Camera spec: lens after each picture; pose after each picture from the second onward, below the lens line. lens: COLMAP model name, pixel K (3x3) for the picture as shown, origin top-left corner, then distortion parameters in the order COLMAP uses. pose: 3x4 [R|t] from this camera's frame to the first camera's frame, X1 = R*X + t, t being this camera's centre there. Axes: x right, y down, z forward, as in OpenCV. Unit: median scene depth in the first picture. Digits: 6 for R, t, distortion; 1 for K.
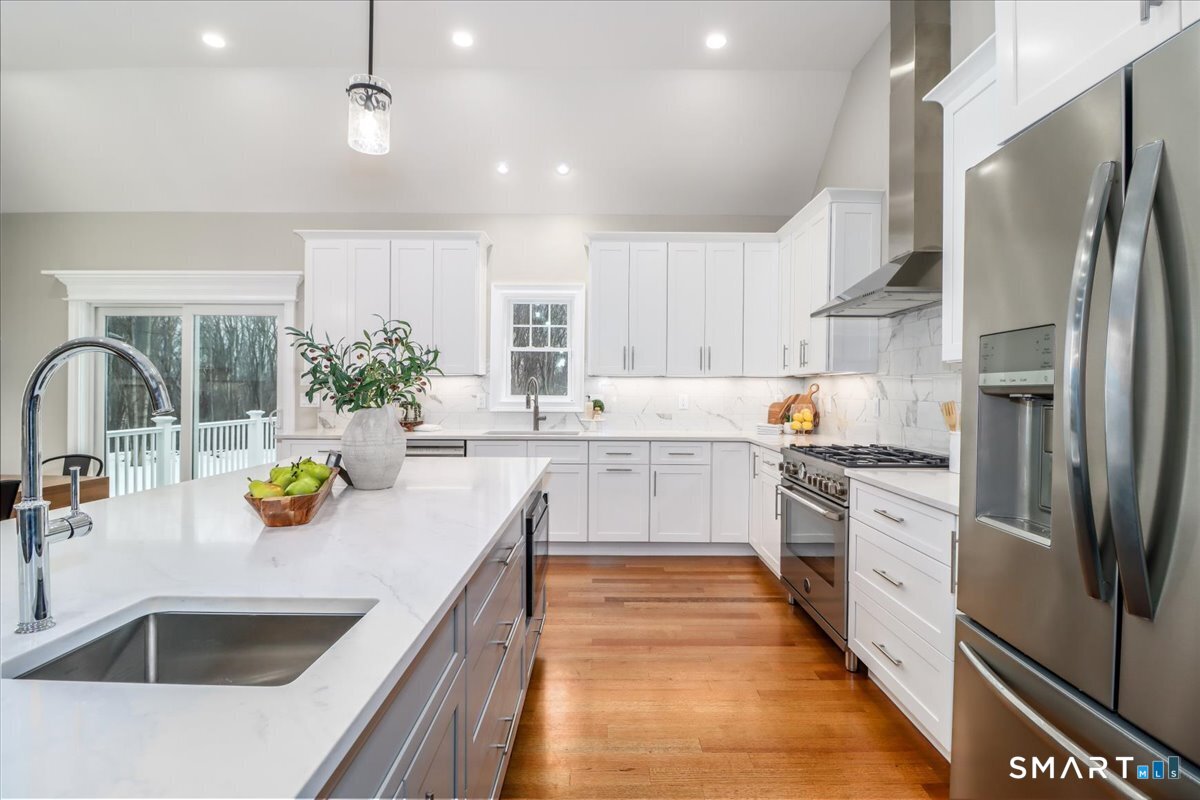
lens RADIAL K [[573.9, 0, 603.6], [0, 573.9, 393.3], [0, 0, 1]] dist [-0.002106, -0.000604]
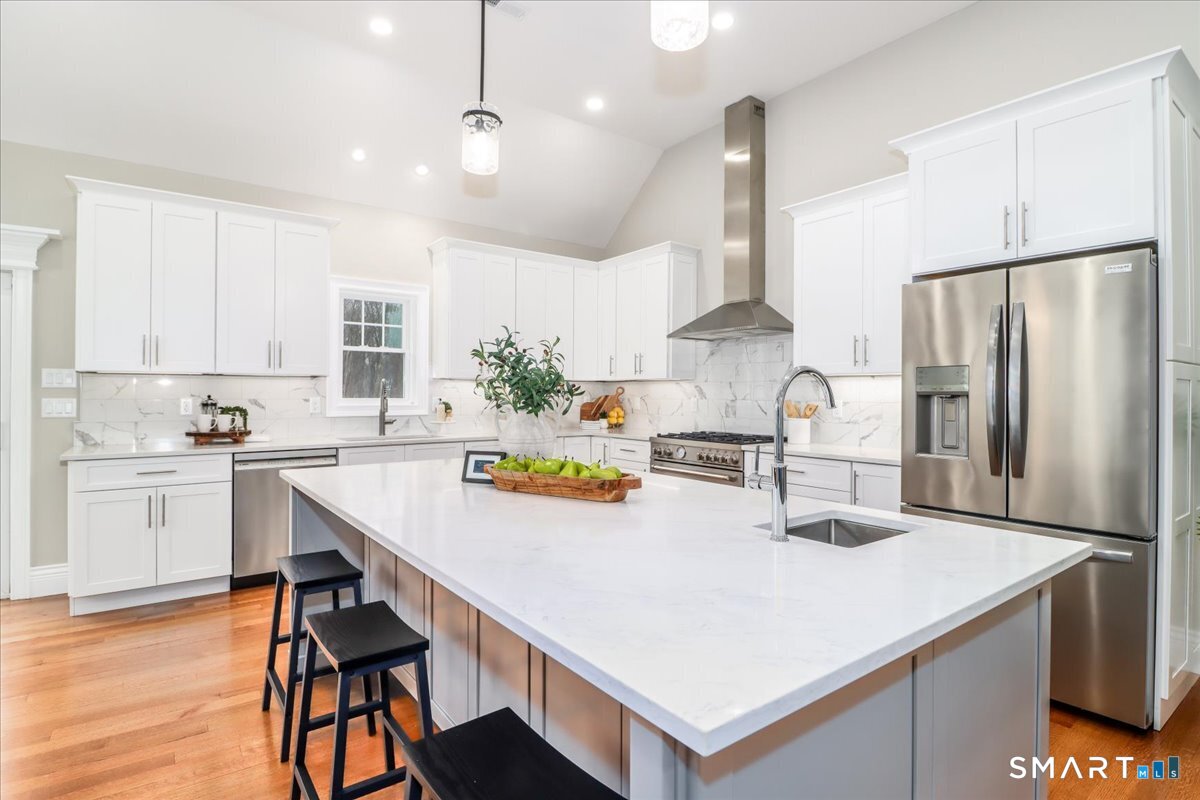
lens RADIAL K [[596.9, 0, 602.2], [0, 596.9, 391.1], [0, 0, 1]] dist [0.000551, -0.011776]
pose [[0.799835, -0.001956, 0.600217, -0.434309], [0.004593, 0.999985, -0.002862, -0.004025], [-0.600203, 0.005046, 0.799832, -0.011061]]
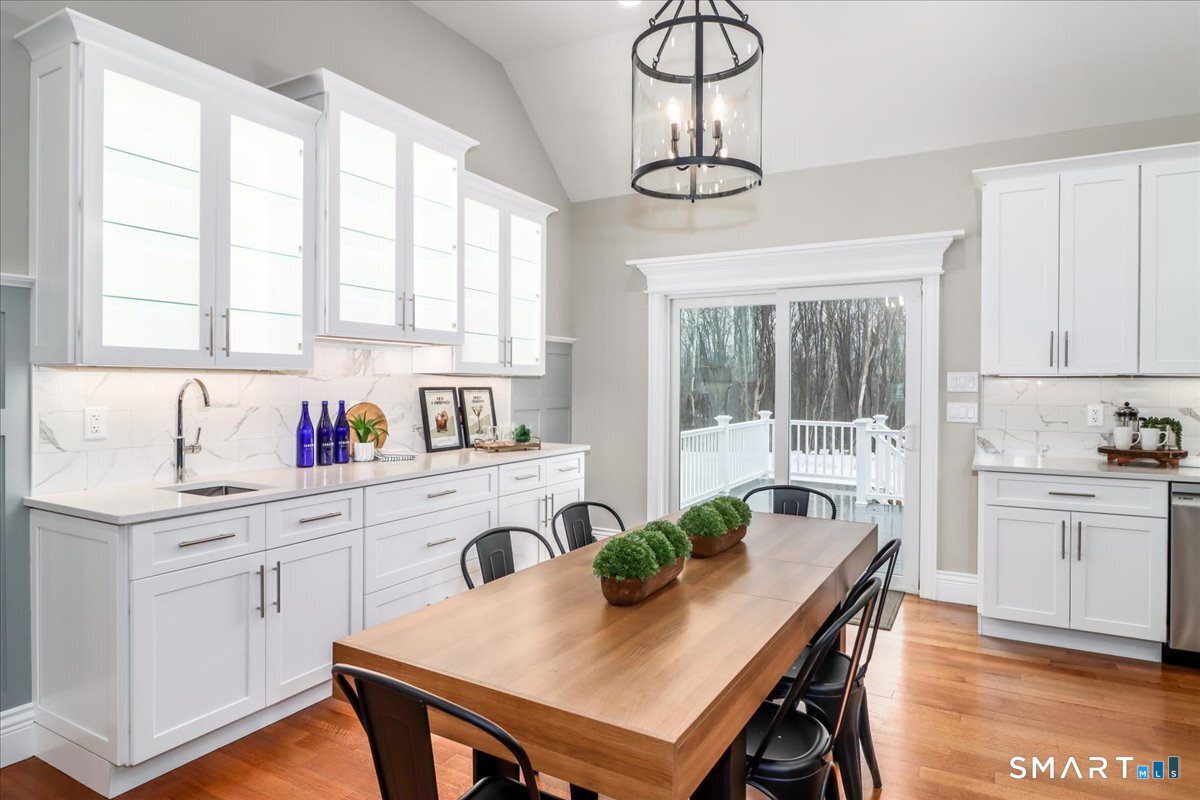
lens RADIAL K [[693.9, 0, 599.6], [0, 693.9, 386.2], [0, 0, 1]] dist [-0.004462, -0.004584]
pose [[0.871609, -0.000293, -0.490202, -0.509476], [-0.001679, 0.999992, -0.003583, -0.017660], [0.490199, 0.003946, 0.871602, 0.041388]]
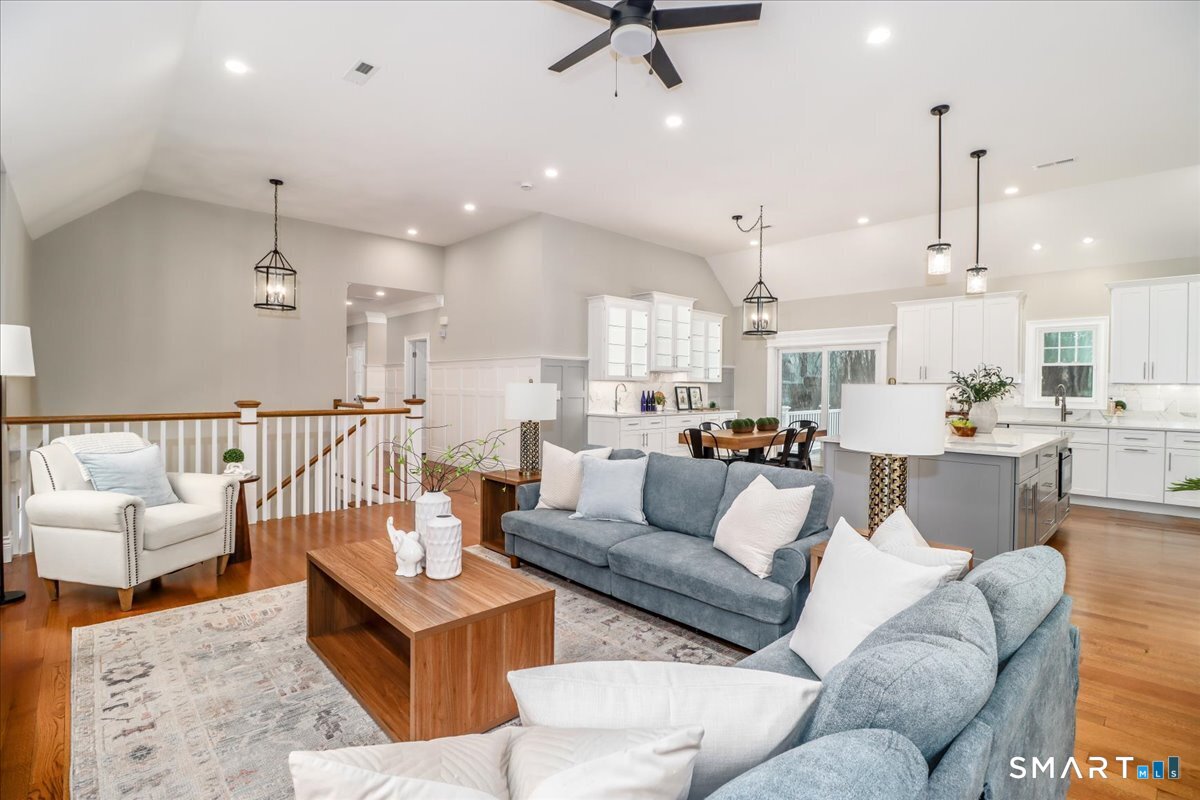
lens RADIAL K [[556.5, 0, 598.5], [0, 556.5, 391.9], [0, 0, 1]] dist [-0.000599, -0.014126]
pose [[0.685422, 0.007203, -0.728111, 0.094929], [-0.008052, 0.999965, 0.002313, -0.003013], [0.728102, 0.004278, 0.685455, -0.832856]]
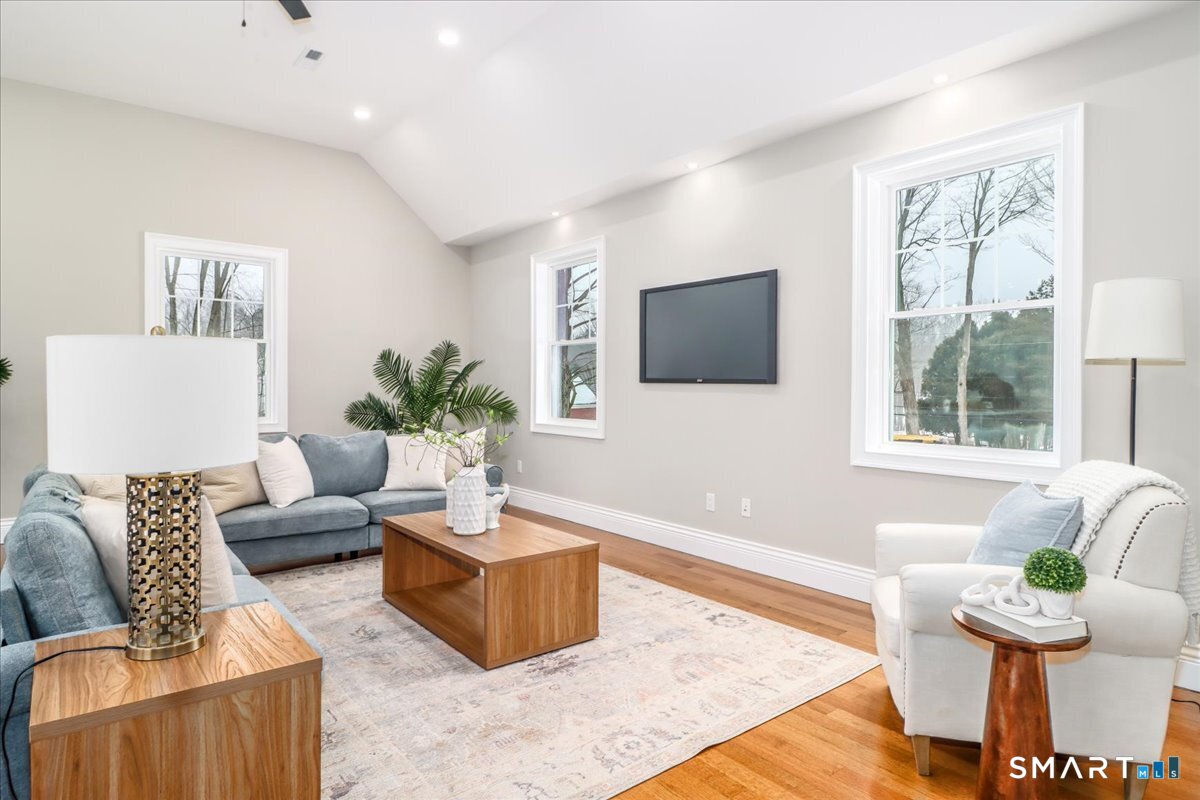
lens RADIAL K [[693.9, 0, 599.6], [0, 693.9, 386.2], [0, 0, 1]] dist [-0.004462, -0.004584]
pose [[-0.621214, -0.009824, 0.783579, -1.104685], [-0.003164, 0.999945, 0.010028, 0.001779], [-0.783634, 0.003750, -0.621211, -0.211557]]
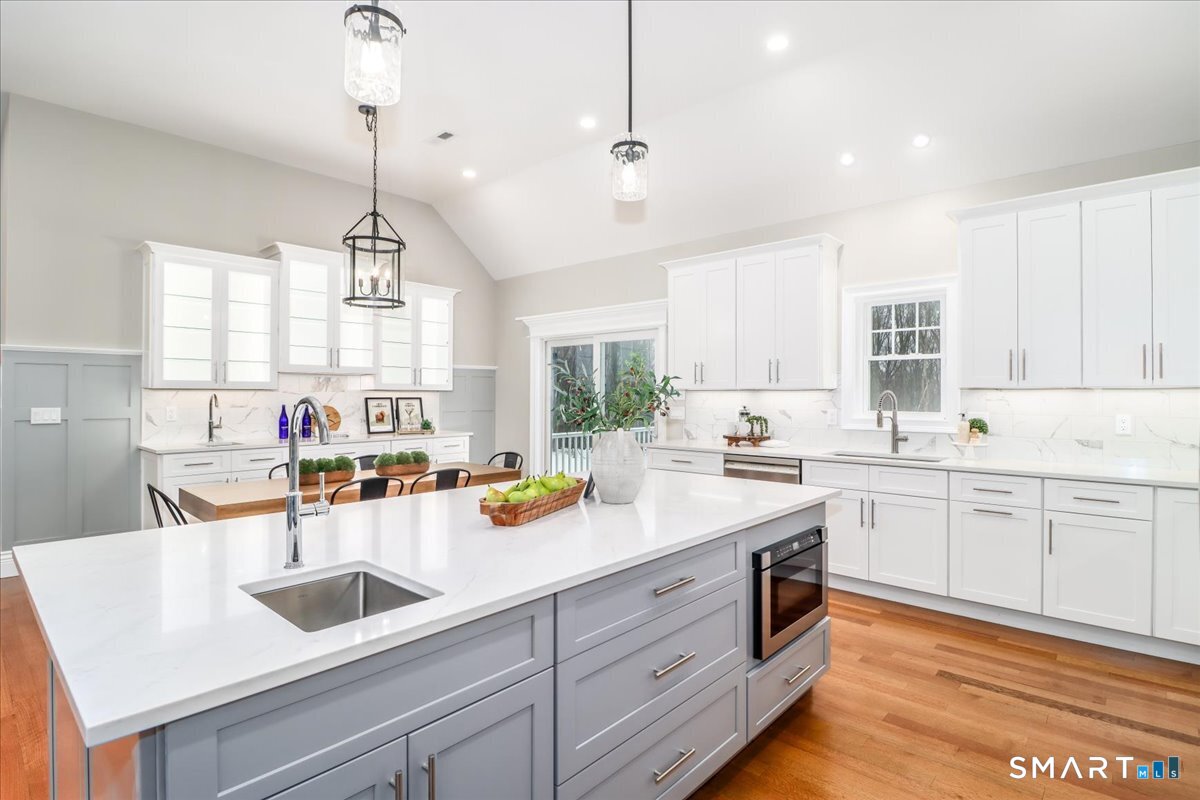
lens RADIAL K [[596.9, 0, 602.2], [0, 596.9, 391.1], [0, 0, 1]] dist [0.000551, -0.011776]
pose [[0.742399, -0.008799, -0.669900, 0.159627], [-0.000238, 0.999910, -0.013398, -0.015847], [0.669958, 0.010106, 0.742331, 0.051289]]
